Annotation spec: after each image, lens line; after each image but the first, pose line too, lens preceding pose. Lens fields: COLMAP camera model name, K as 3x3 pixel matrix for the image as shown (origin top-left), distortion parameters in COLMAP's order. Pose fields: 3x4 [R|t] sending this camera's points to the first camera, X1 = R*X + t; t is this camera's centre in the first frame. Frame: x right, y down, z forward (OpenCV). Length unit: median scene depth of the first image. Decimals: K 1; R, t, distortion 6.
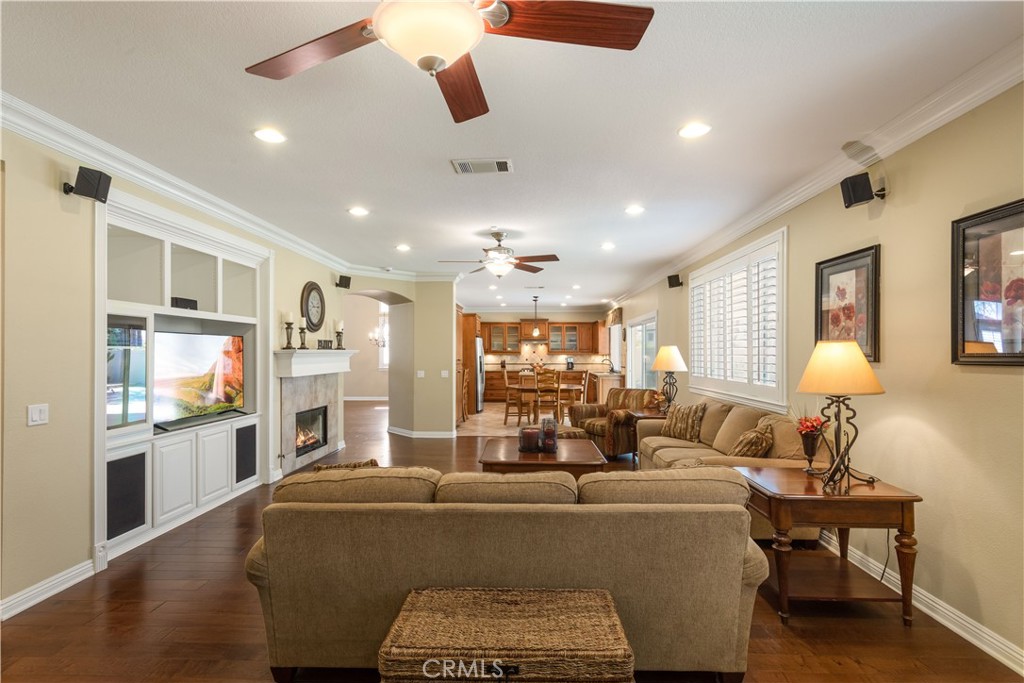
lens RADIAL K [[498.4, 0, 520.8], [0, 498.4, 349.9], [0, 0, 1]] dist [0.007556, -0.000054]
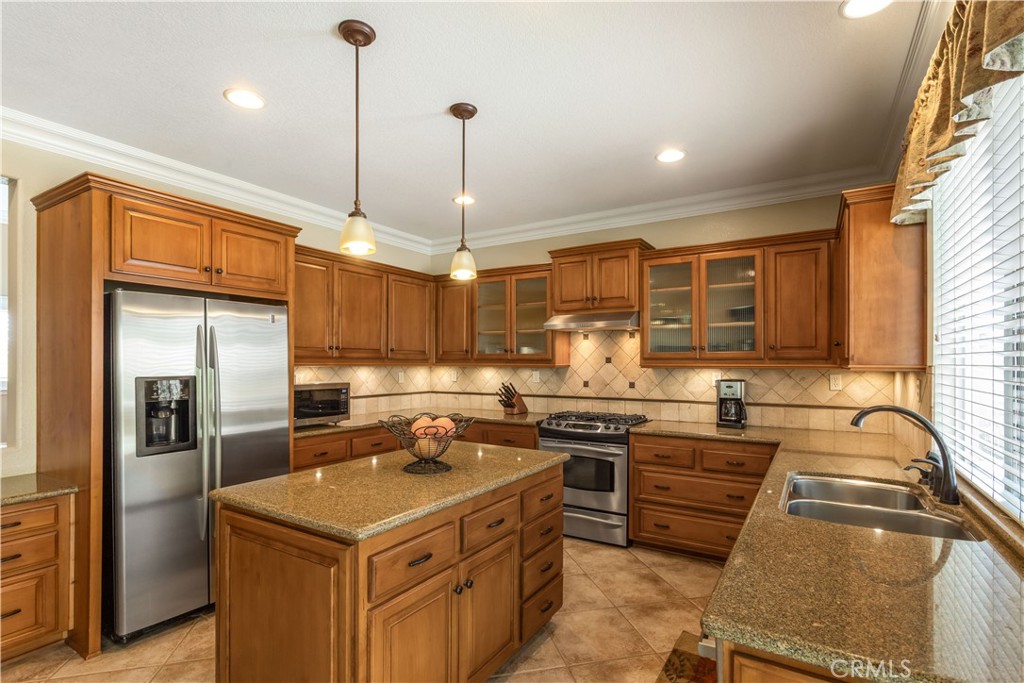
lens RADIAL K [[498.4, 0, 509.1], [0, 498.4, 361.6], [0, 0, 1]] dist [0.007556, -0.000054]
pose [[0.853340, -0.001105, -0.521354, 0.136111], [0.004191, 0.999980, 0.004740, 0.003944], [0.521339, -0.006230, 0.853327, 0.716994]]
